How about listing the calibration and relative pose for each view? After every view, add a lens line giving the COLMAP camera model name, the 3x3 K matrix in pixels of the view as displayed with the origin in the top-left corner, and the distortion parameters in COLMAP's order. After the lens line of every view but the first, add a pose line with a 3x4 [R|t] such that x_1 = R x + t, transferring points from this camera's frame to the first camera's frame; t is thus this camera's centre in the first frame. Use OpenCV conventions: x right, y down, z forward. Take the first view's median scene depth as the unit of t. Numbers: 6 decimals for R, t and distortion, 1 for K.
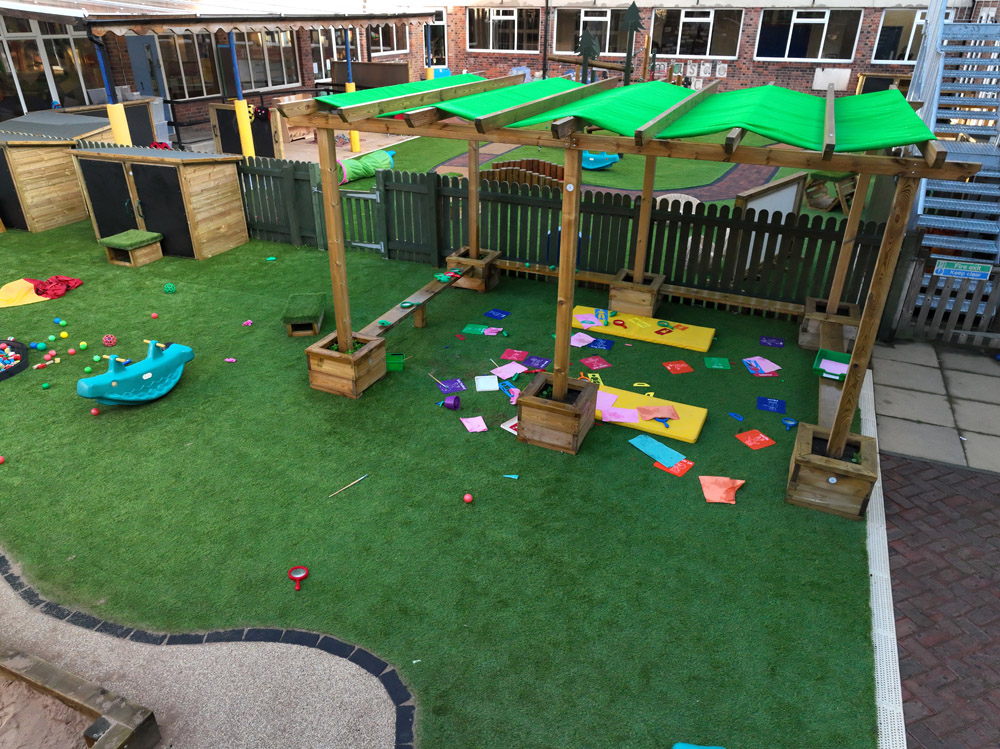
lens RADIAL K [[706.9, 0, 495.8], [0, 706.9, 376.7], [0, 0, 1]] dist [-0.000732, 0.016634]
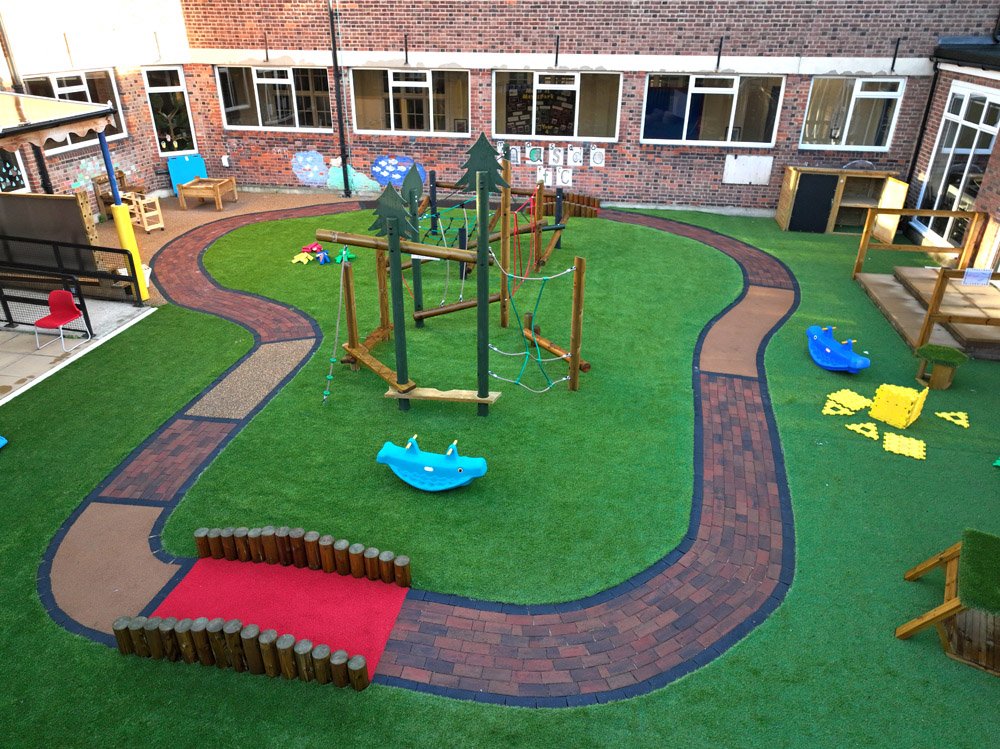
lens RADIAL K [[706.9, 0, 495.1], [0, 706.9, 374.8], [0, 0, 1]] dist [-0.000732, 0.016634]
pose [[0.974551, -0.103474, 0.198856, 0.161945], [0.104695, 0.994495, 0.004393, -0.642272], [-0.198216, 0.016538, 0.980019, 0.930968]]
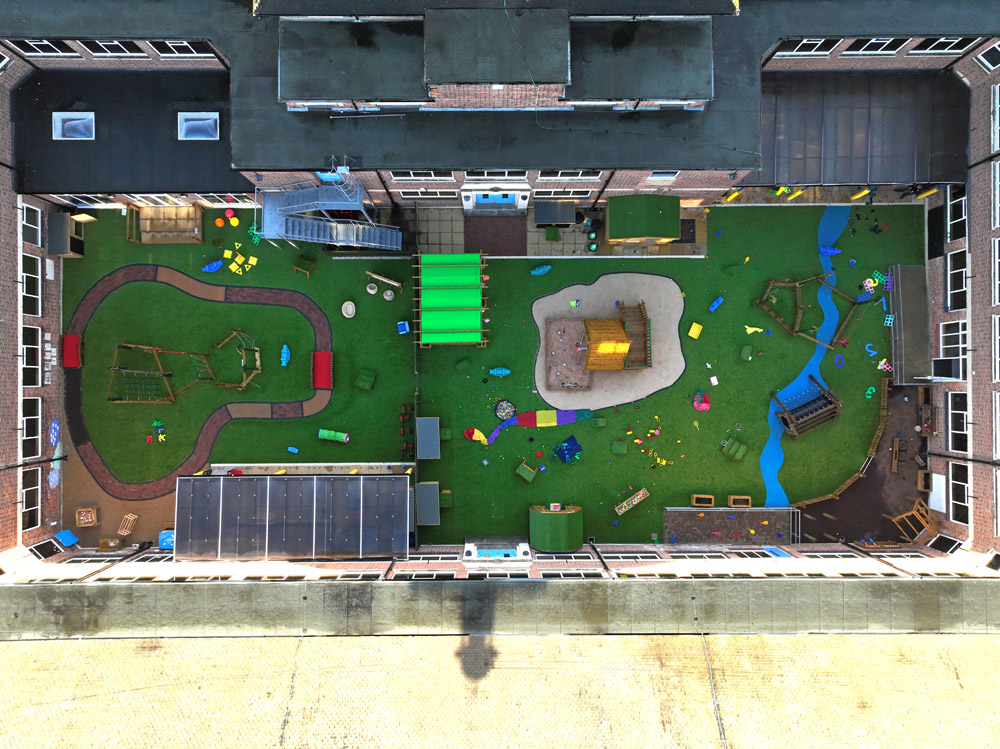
lens RADIAL K [[706.9, 0, 495.8], [0, 706.9, 379.1], [0, 0, 1]] dist [-0.000732, 0.016634]
pose [[-0.399122, -0.916891, -0.003554, -0.383909], [0.421537, -0.186934, 0.887334, -3.827522], [-0.814253, 0.352656, 0.461113, -1.210032]]
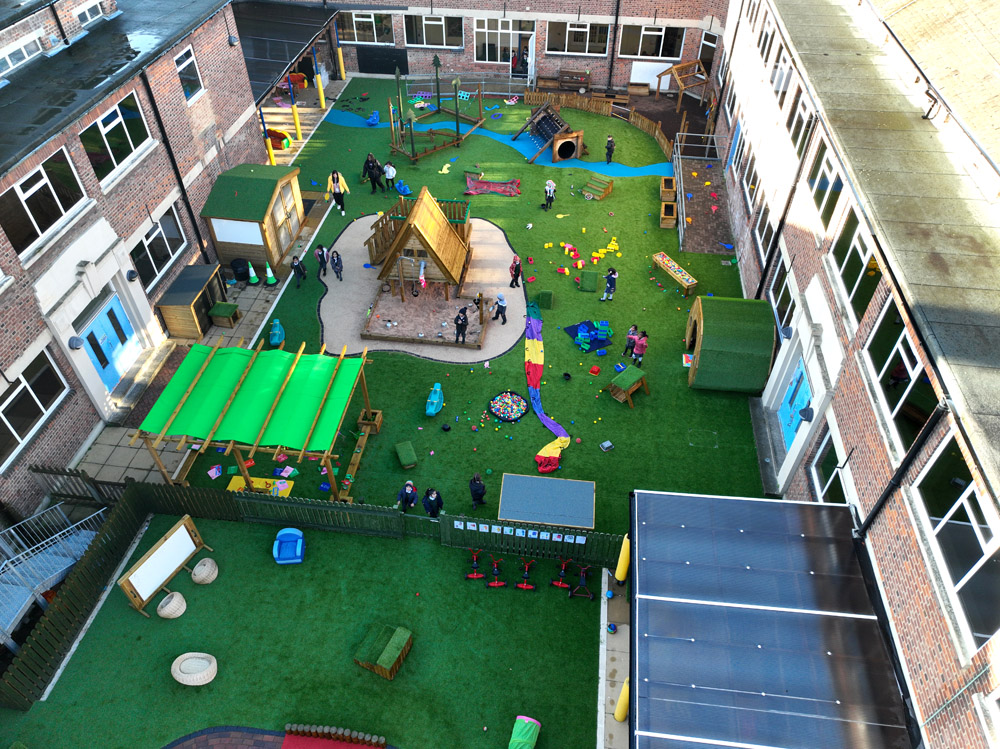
lens RADIAL K [[706.9, 0, 495.7], [0, 706.9, 375.7], [0, 0, 1]] dist [-0.000732, 0.016634]
pose [[-0.963119, 0.181770, -0.198399, -0.126340], [-0.131541, 0.325159, 0.936466, -2.165734], [0.234733, 0.928025, -0.289257, 1.357877]]
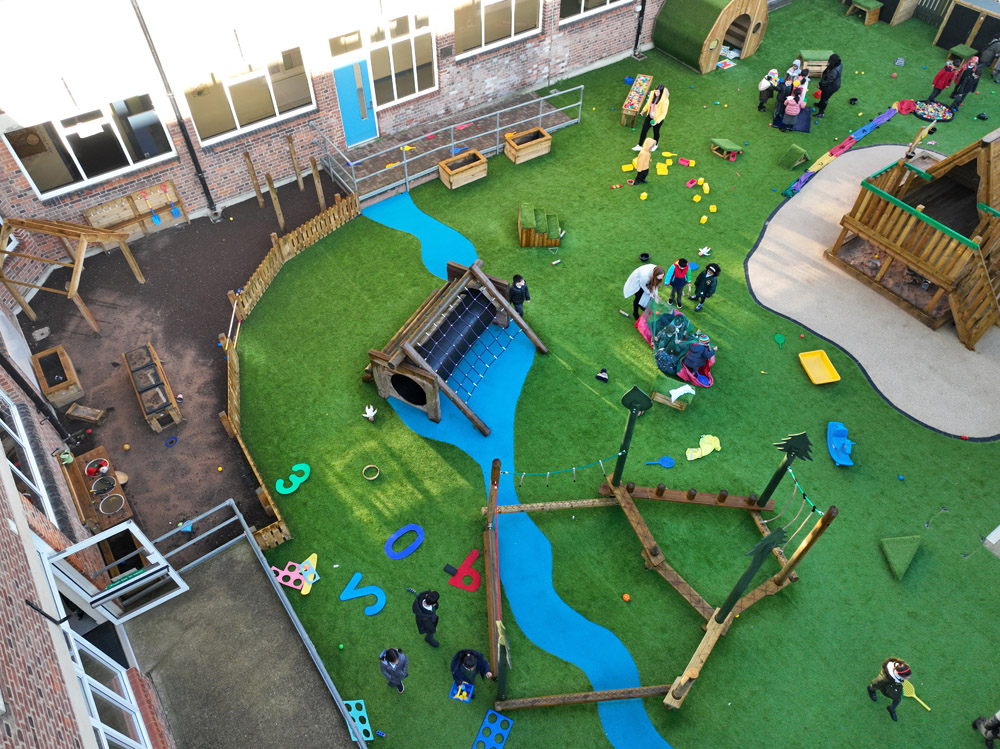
lens RADIAL K [[706.9, 0, 495.3], [0, 706.9, 375.7], [0, 0, 1]] dist [-0.000732, 0.016634]
pose [[0.852675, 0.405842, -0.328996, -0.699992], [-0.244225, 0.866323, 0.435706, 0.074201], [0.461844, -0.291166, 0.837808, -1.968456]]
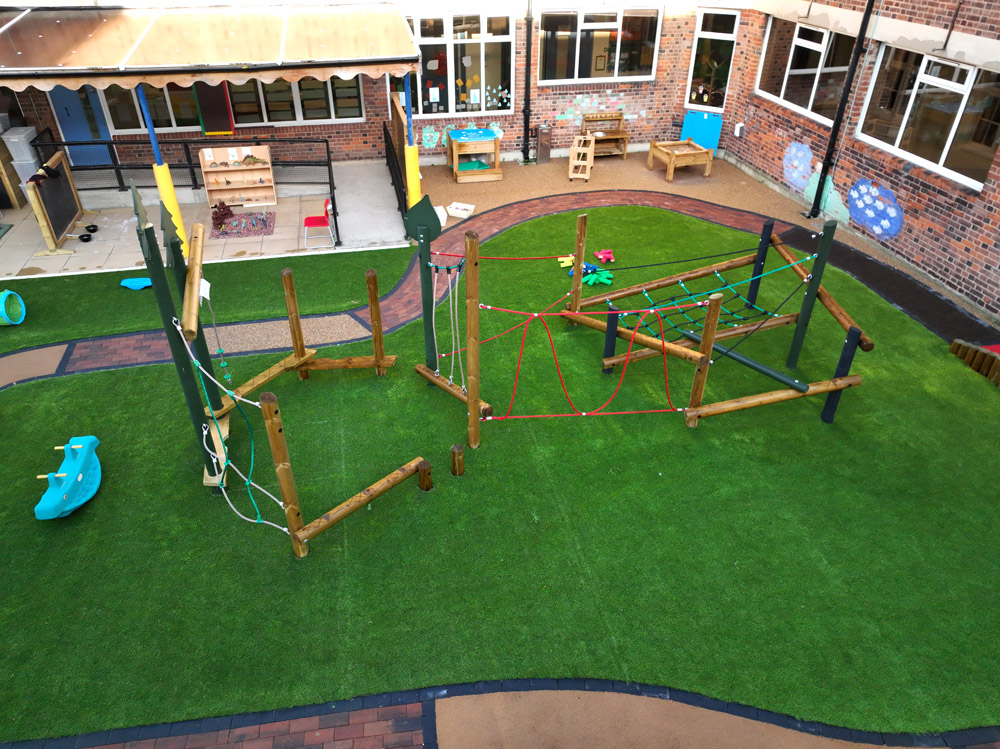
lens RADIAL K [[706.9, 0, 494.5], [0, 706.9, 377.0], [0, 0, 1]] dist [-0.000732, 0.016634]
pose [[0.575864, 0.455175, -0.679114, 1.021307], [-0.379463, 0.884590, 0.271123, -1.050494], [0.724146, 0.101569, 0.682126, 1.542028]]
